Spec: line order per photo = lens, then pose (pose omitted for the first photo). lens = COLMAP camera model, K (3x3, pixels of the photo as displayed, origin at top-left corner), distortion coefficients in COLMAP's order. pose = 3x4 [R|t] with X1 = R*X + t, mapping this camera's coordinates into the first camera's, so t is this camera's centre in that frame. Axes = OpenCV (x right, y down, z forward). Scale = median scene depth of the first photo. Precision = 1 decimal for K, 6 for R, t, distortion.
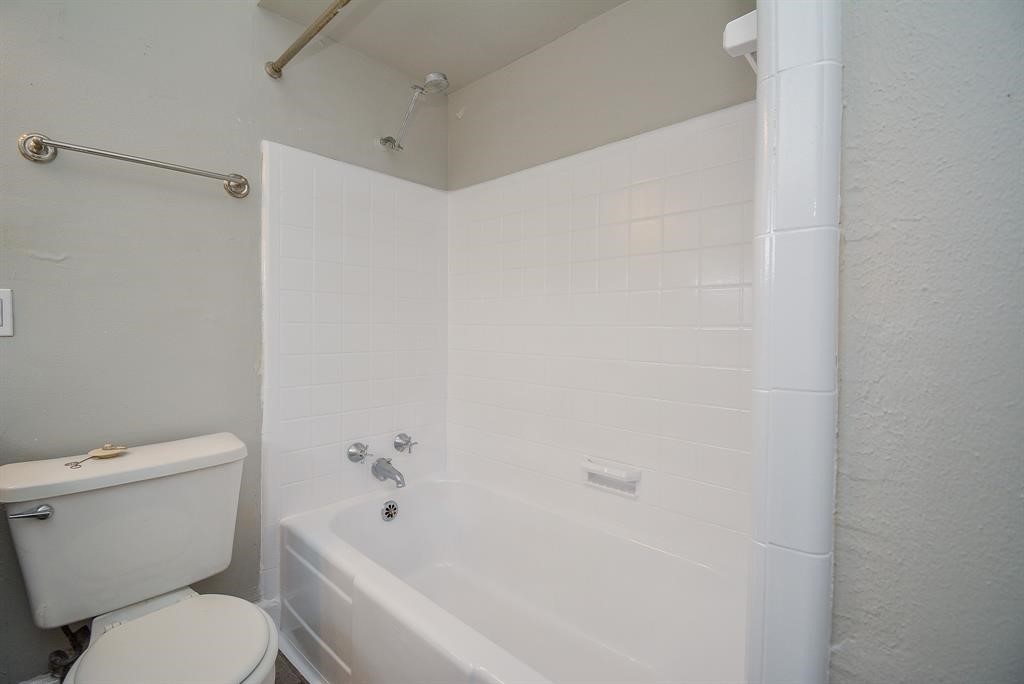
lens RADIAL K [[465.7, 0, 506.2], [0, 465.7, 337.4], [0, 0, 1]] dist [-0.015845, -0.000397]
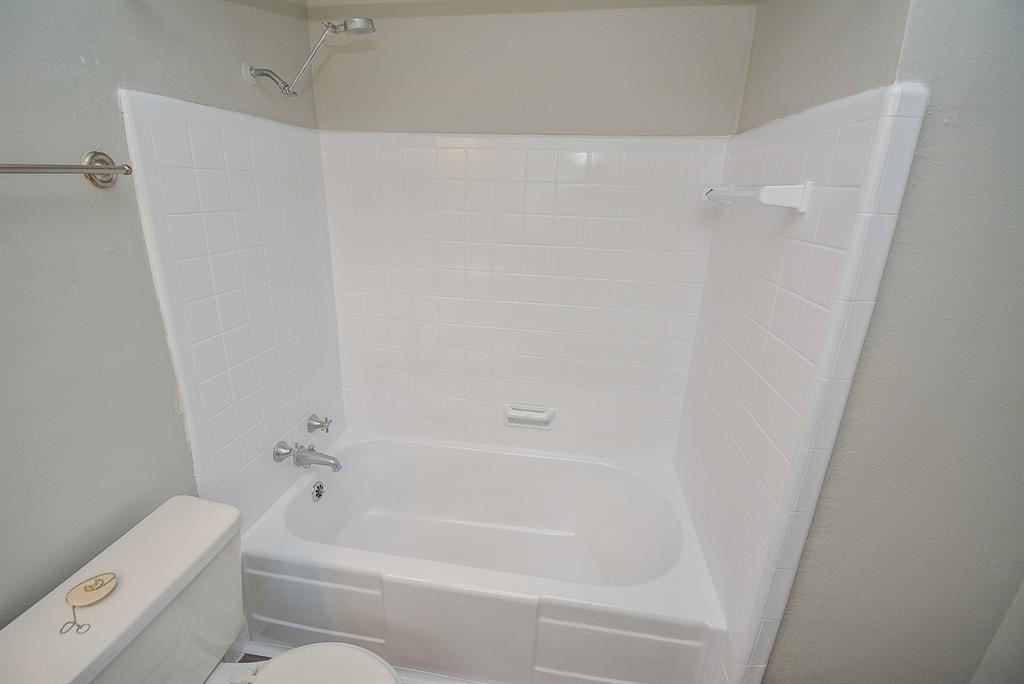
lens RADIAL K [[465.7, 0, 506.2], [0, 465.7, 337.4], [0, 0, 1]] dist [-0.015845, -0.000397]
pose [[0.816321, -0.164043, 0.553814, -0.487364], [-0.017777, 0.951232, 0.307963, -0.296213], [-0.577325, -0.261242, 0.773595, 0.096618]]
